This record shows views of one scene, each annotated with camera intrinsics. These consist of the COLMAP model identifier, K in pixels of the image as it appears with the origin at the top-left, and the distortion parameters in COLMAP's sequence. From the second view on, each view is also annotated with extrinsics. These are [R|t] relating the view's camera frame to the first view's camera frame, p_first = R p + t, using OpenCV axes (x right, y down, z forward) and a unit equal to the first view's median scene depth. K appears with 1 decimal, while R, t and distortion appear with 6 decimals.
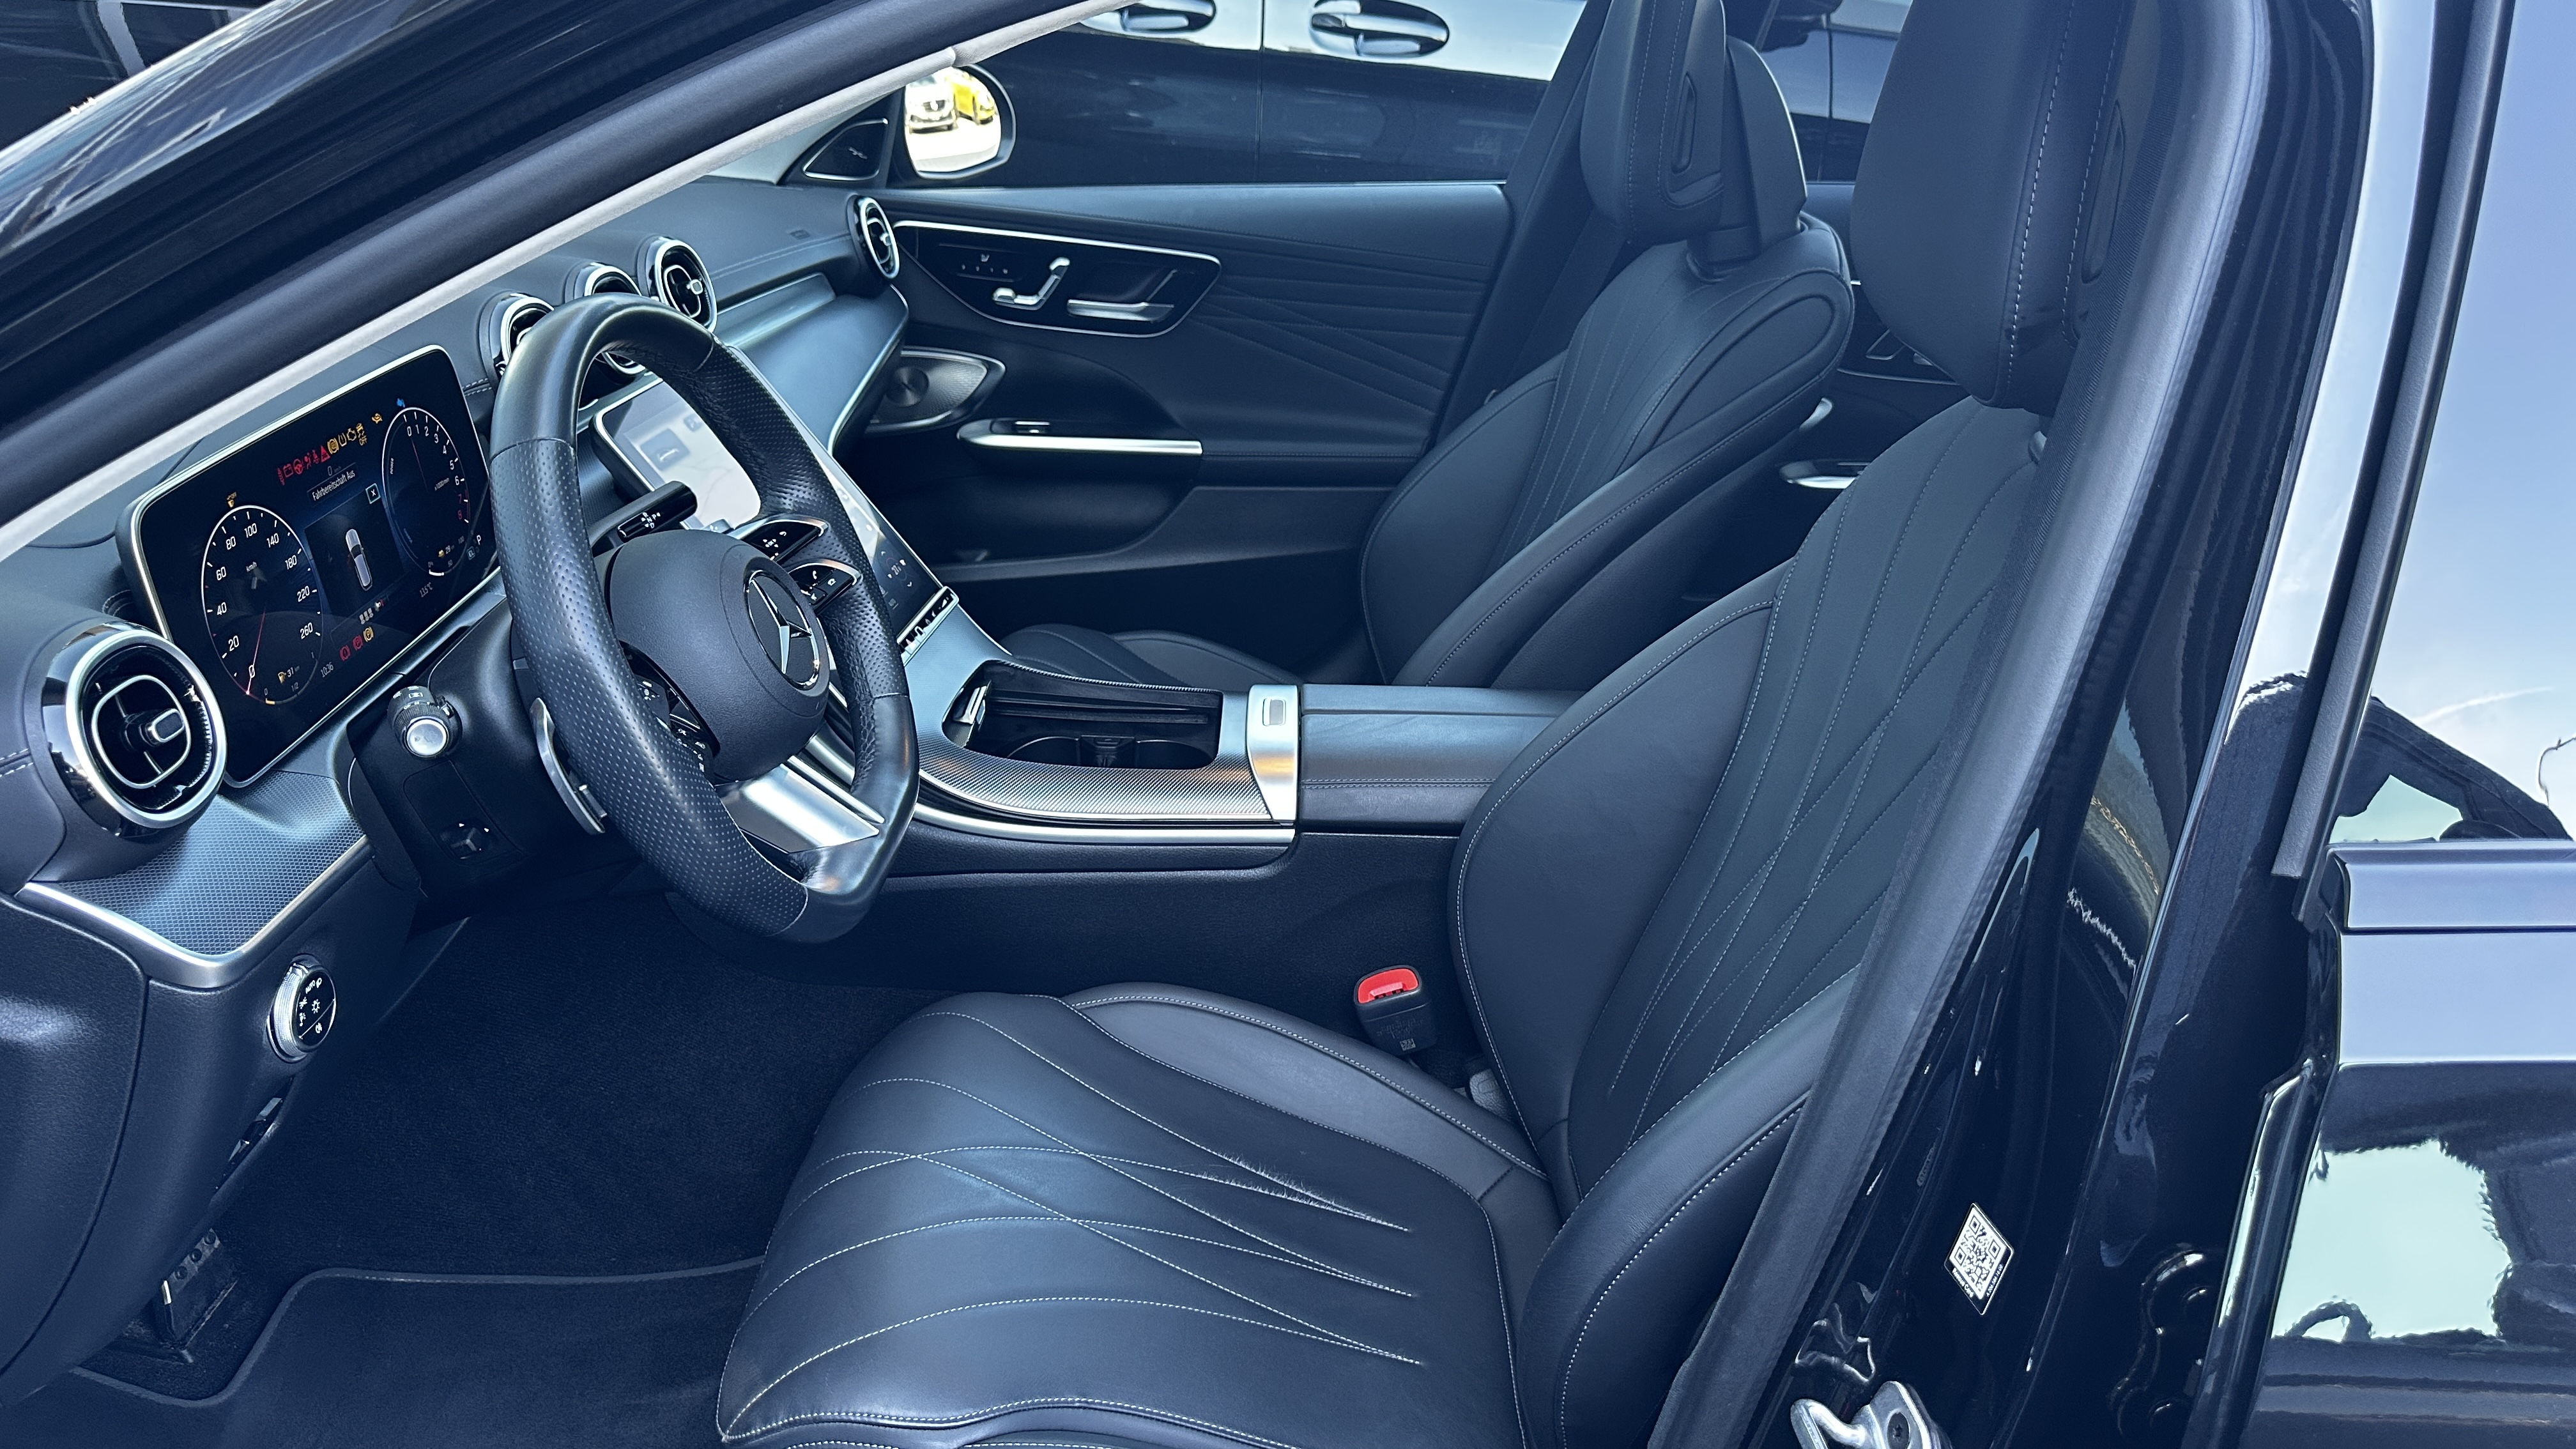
lens RADIAL K [[1717.0, 0, 1288.0], [0, 1717.0, 724.5], [0, 0, 1]] dist [0.091833, -0.196688]
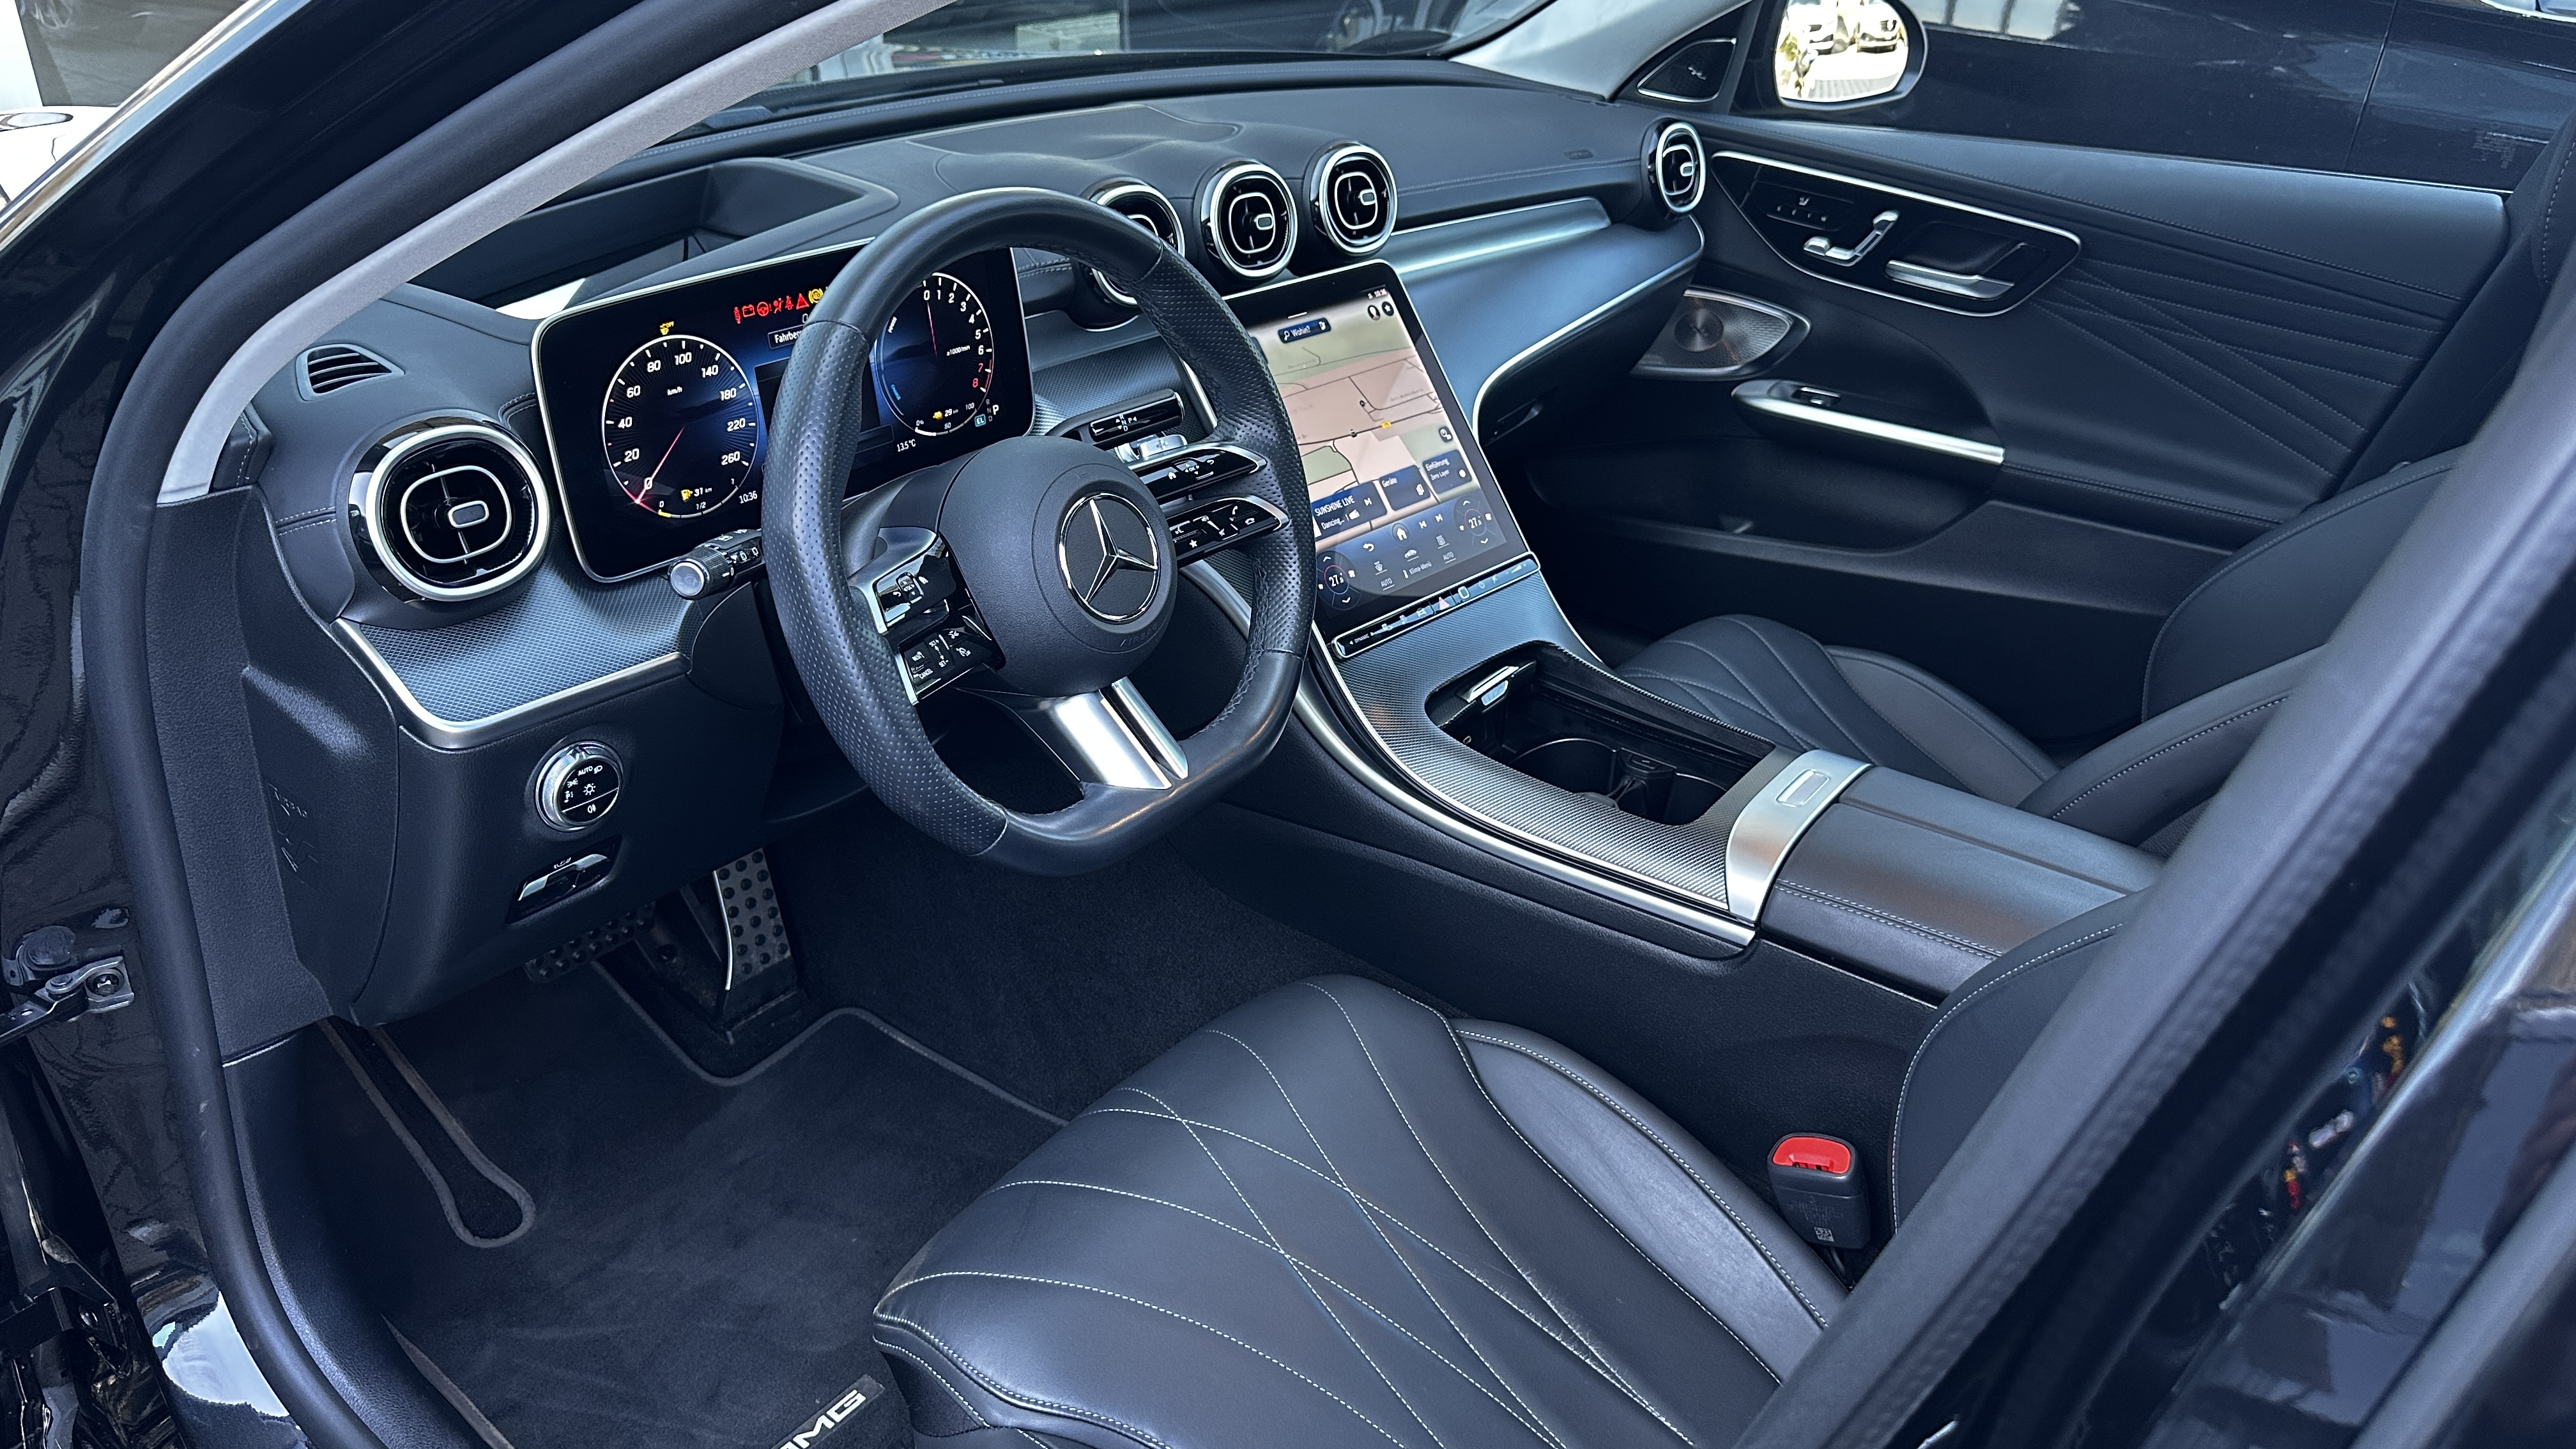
lens RADIAL K [[1717.0, 0, 1288.0], [0, 1717.0, 724.5], [0, 0, 1]] dist [0.091833, -0.196688]
pose [[0.809372, 0.276467, -0.518154, 0.207741], [-0.253888, 0.960278, 0.115787, -0.067783], [0.529583, 0.037838, 0.847414, 0.164004]]
